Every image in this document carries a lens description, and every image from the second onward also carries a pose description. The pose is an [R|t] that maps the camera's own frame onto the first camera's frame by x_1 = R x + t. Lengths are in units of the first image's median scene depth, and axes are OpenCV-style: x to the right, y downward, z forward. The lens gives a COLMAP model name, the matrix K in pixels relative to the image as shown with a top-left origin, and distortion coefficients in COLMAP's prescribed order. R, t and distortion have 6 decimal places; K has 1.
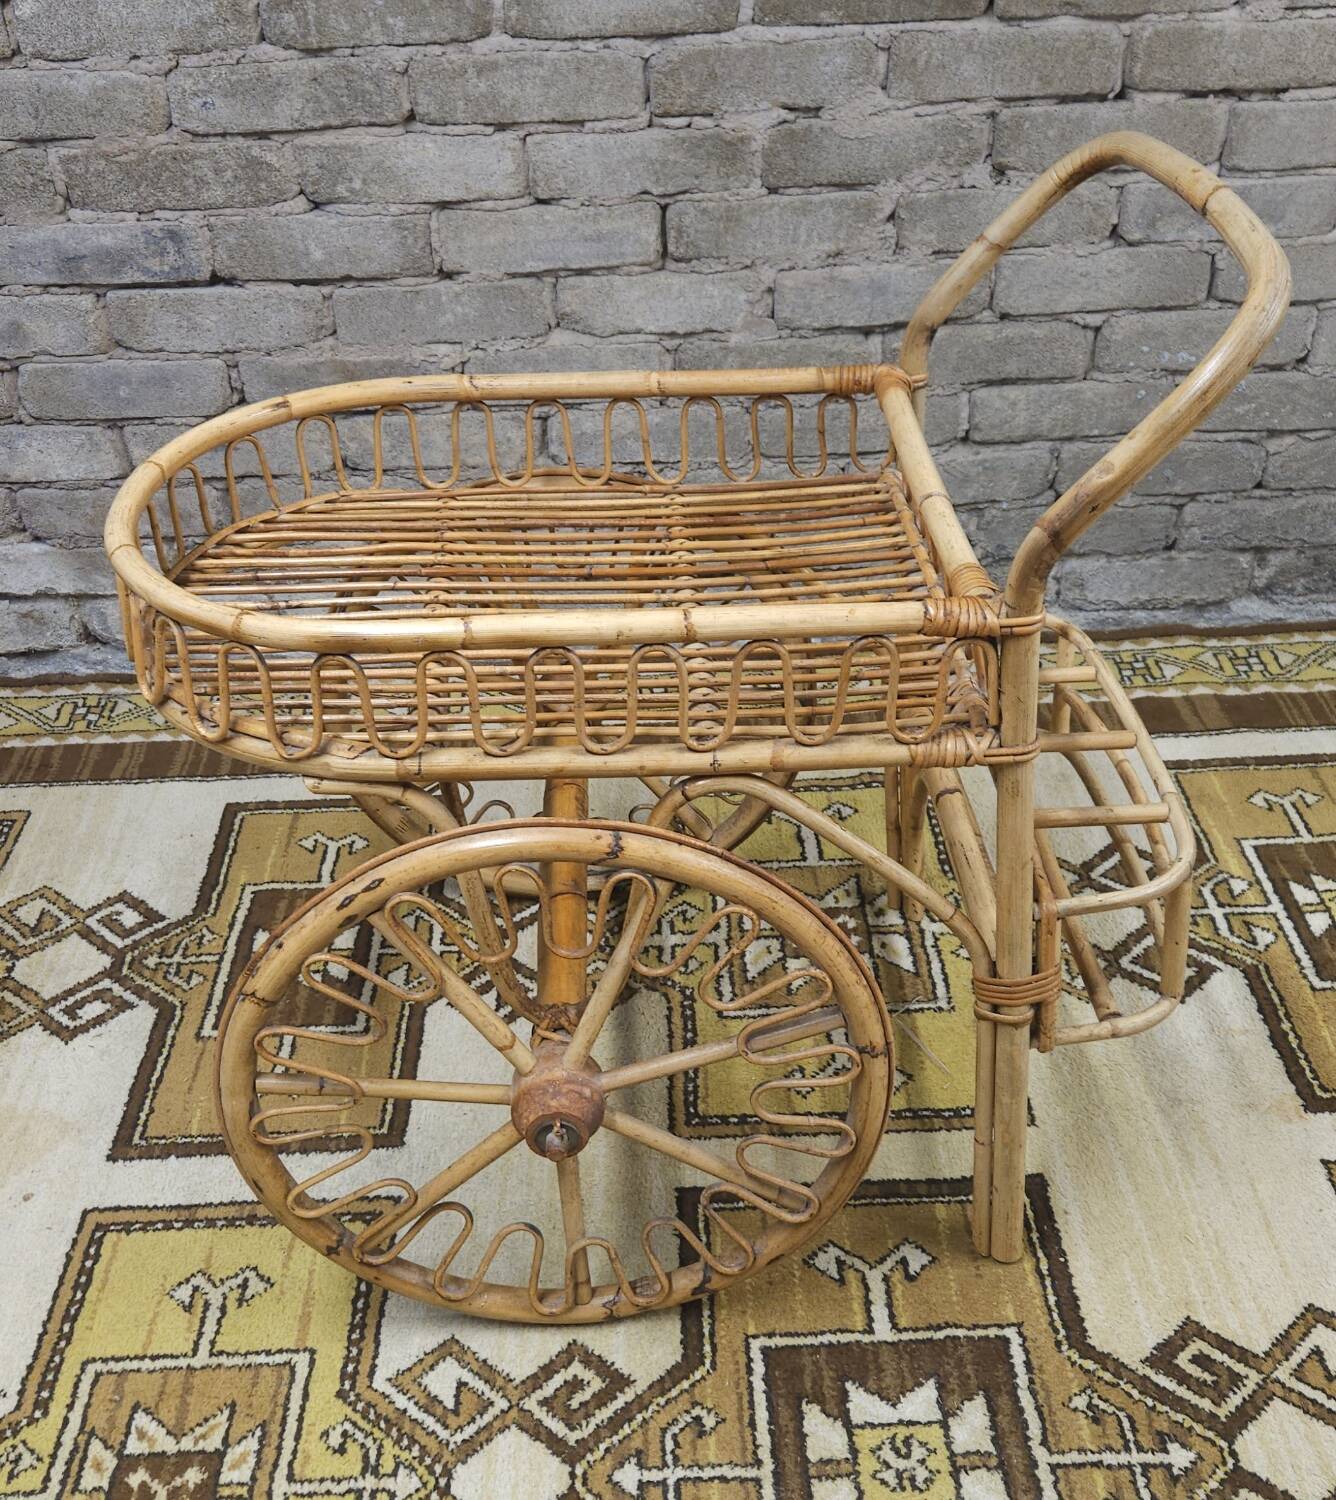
lens RADIAL K [[1710.1, 0, 653.7], [0, 1710.1, 842.7], [0, 0, 1]] dist [0.061932, 0.000000]
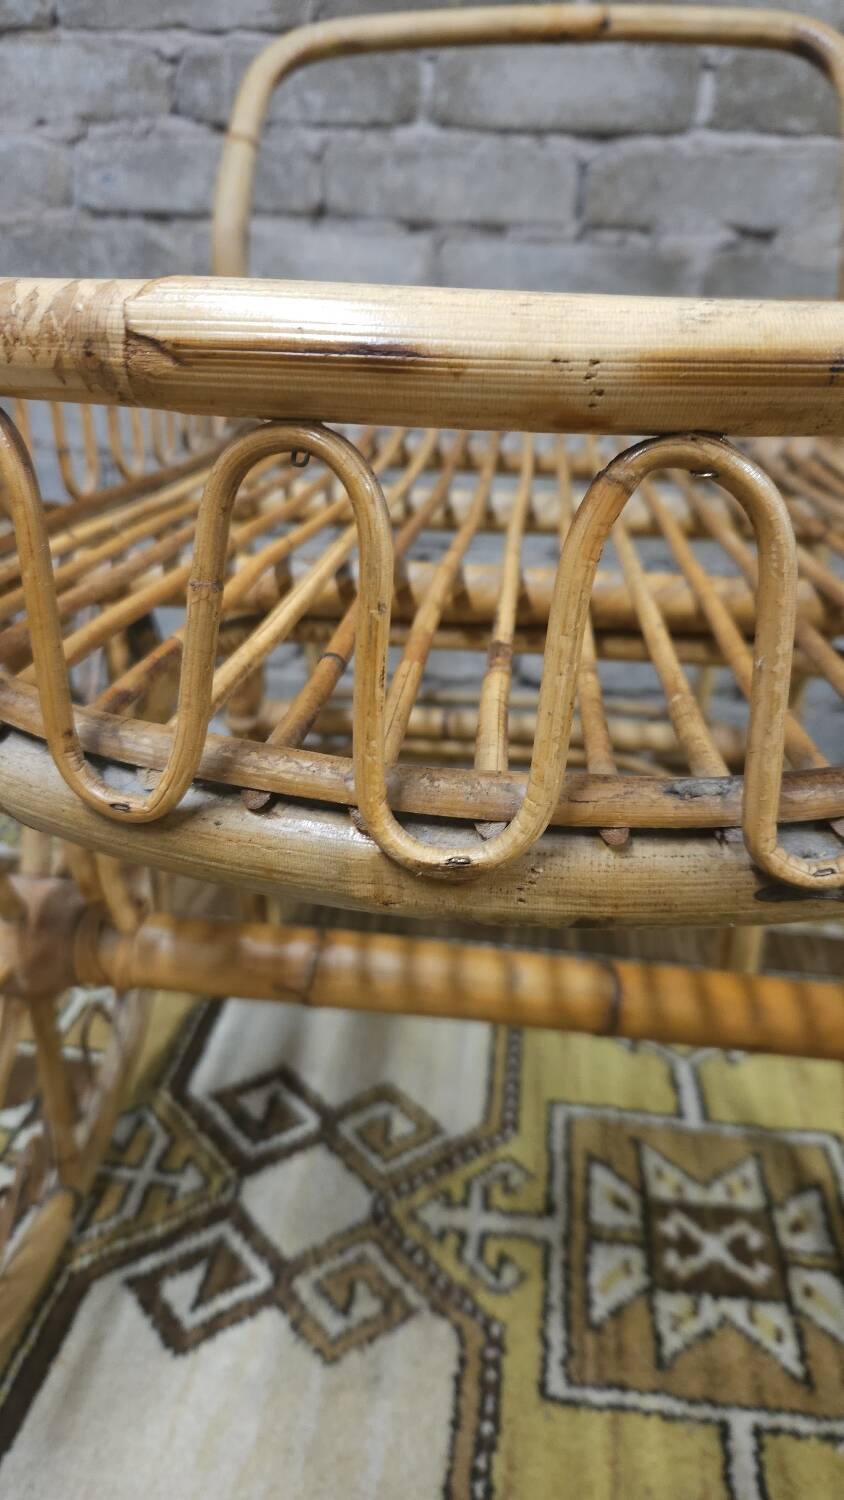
lens RADIAL K [[1007.7, 0, 414.2], [0, 1007.7, 756.3], [0, 0, 1]] dist [0.051424, -0.046817]
pose [[0.986042, 0.123507, -0.111661, 0.006401], [-0.145042, 0.966492, -0.211792, -0.031783], [0.081761, 0.225032, 0.970915, 0.570683]]
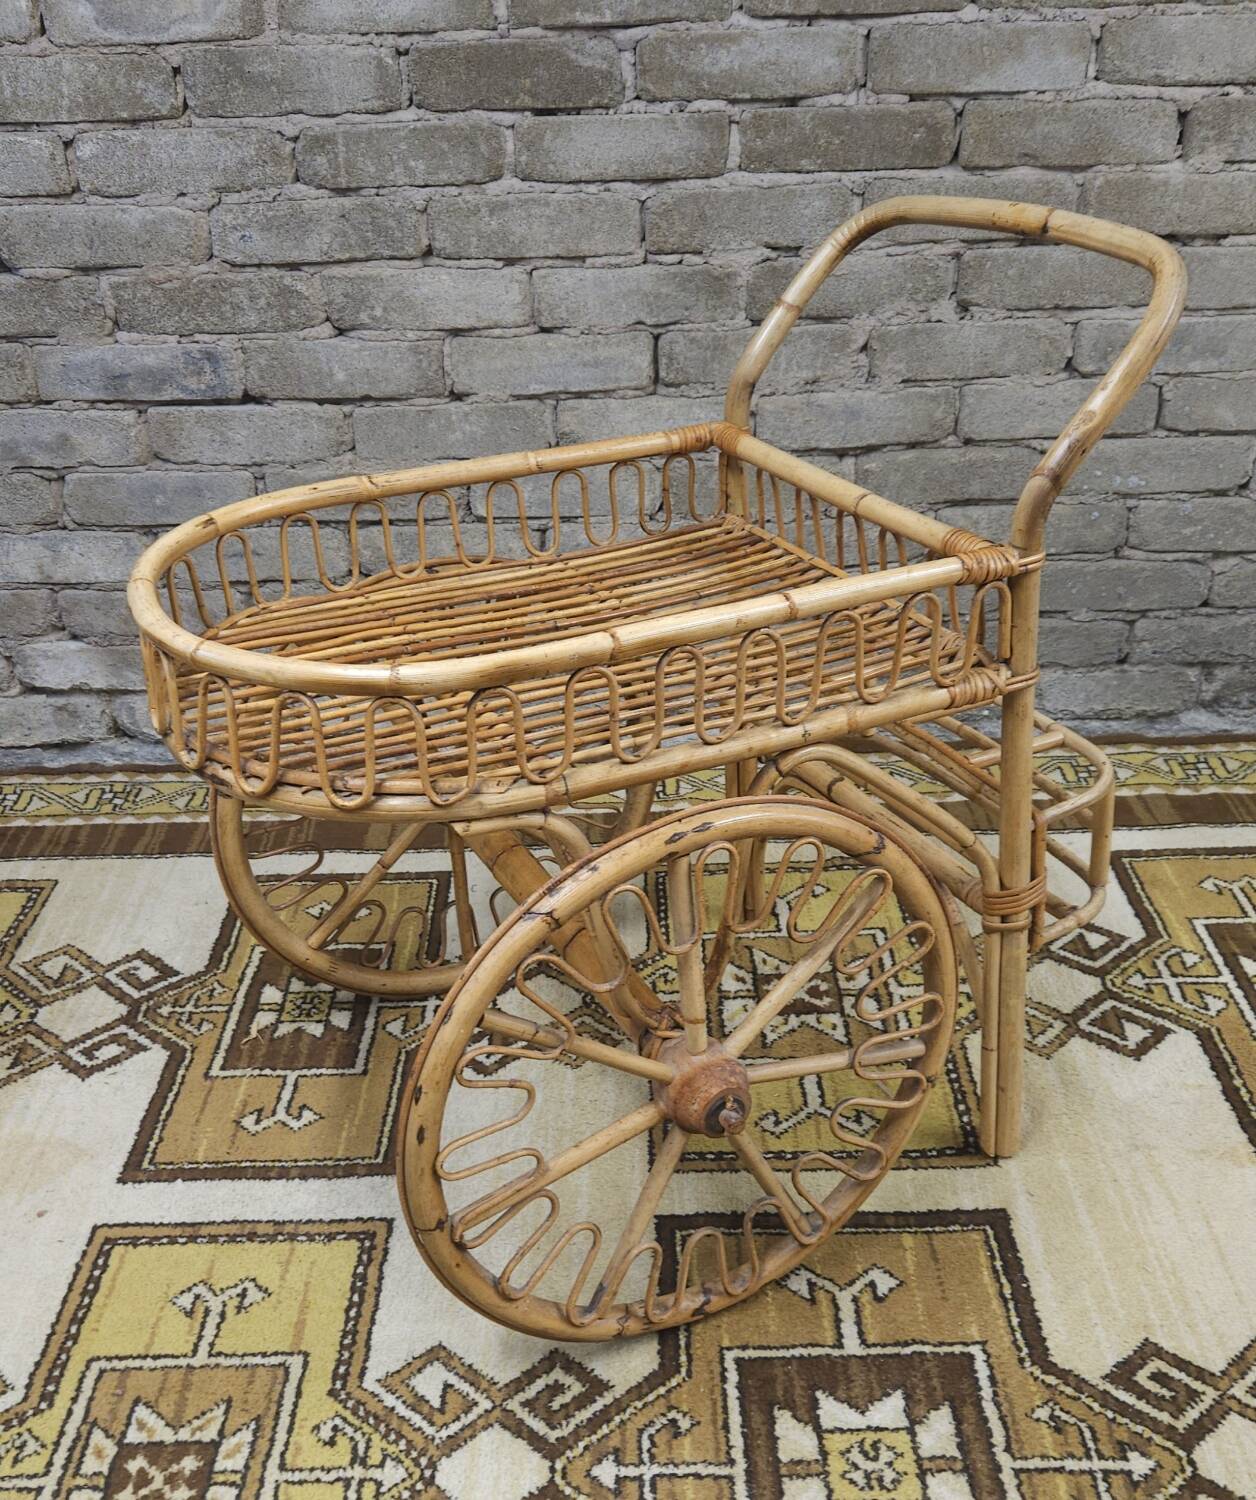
lens RADIAL K [[1605.8, 0, 611.6], [0, 1605.8, 896.4], [0, 0, 1]] dist [0.060351, 0.000000]
pose [[0.999761, 0.016031, -0.014832, -0.001817], [-0.017092, 0.997080, -0.074422, 0.068844], [0.013596, 0.074658, 0.997117, 0.001445]]
